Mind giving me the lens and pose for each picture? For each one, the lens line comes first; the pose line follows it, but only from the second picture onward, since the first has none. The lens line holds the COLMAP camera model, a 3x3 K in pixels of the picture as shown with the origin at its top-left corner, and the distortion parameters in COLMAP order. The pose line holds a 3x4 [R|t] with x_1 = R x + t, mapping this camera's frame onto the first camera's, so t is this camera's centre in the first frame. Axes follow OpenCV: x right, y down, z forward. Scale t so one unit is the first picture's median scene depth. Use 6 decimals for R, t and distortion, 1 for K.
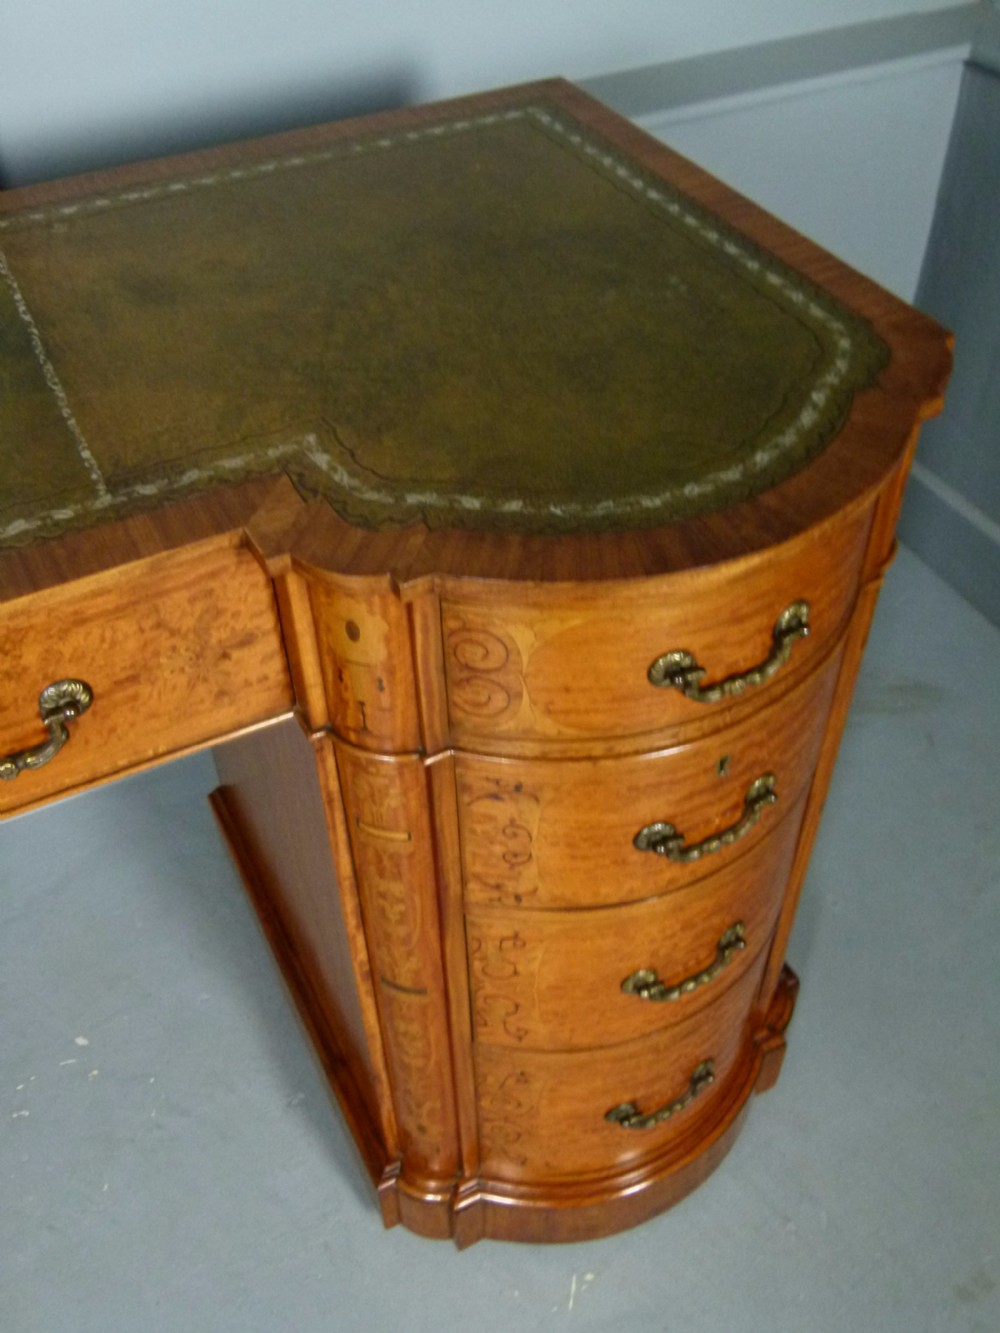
lens RADIAL K [[1261.0, 0, 502.6], [0, 1261.0, 646.0], [0, 0, 1]] dist [-0.031724, 0.000000]
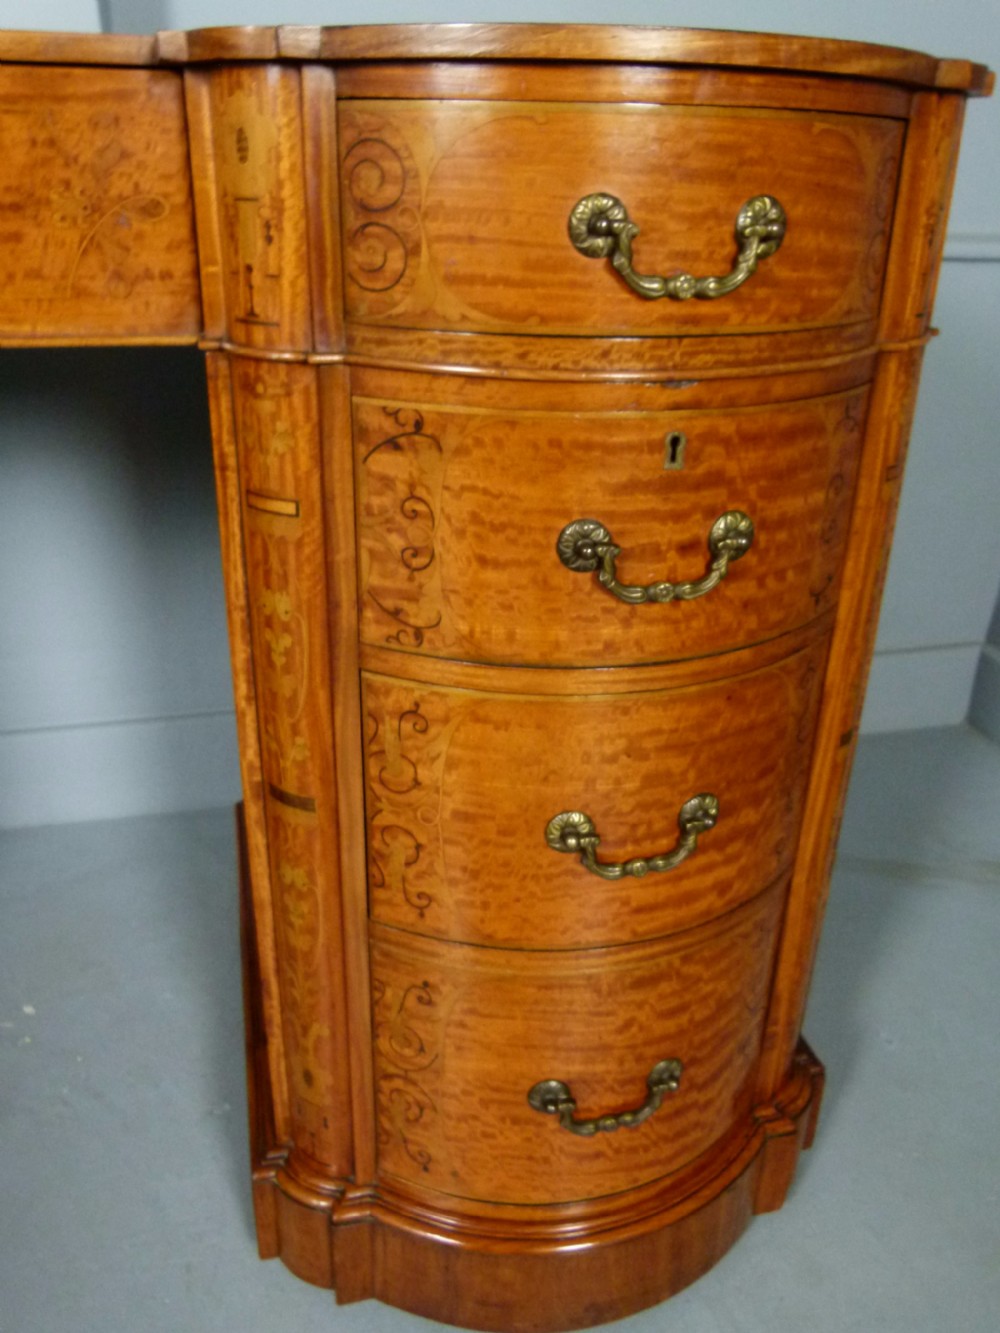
lens RADIAL K [[1082.6, 0, 496.5], [0, 1082.6, 655.2], [0, 0, 1]] dist [-0.040102, 0.026724]
pose [[0.973924, 0.126463, -0.188359, 0.208903], [-0.181945, 0.931329, -0.315472, 0.453831], [0.135529, 0.341517, 0.930053, 0.381039]]
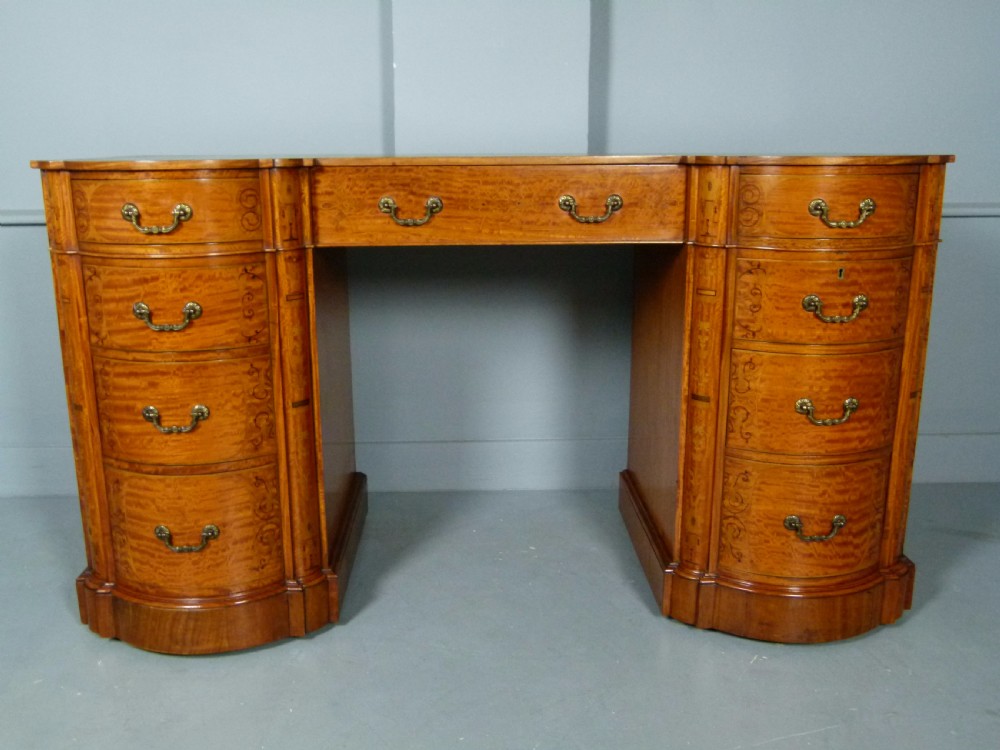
lens RADIAL K [[911.8, 0, 492.3], [0, 911.8, 378.1], [0, 0, 1]] dist [-0.028517, 0.000000]
pose [[0.905885, 0.113680, -0.407982, 0.310025], [-0.300006, 0.852192, -0.428678, 1.292572], [0.298947, 0.510730, 0.806093, -0.615724]]
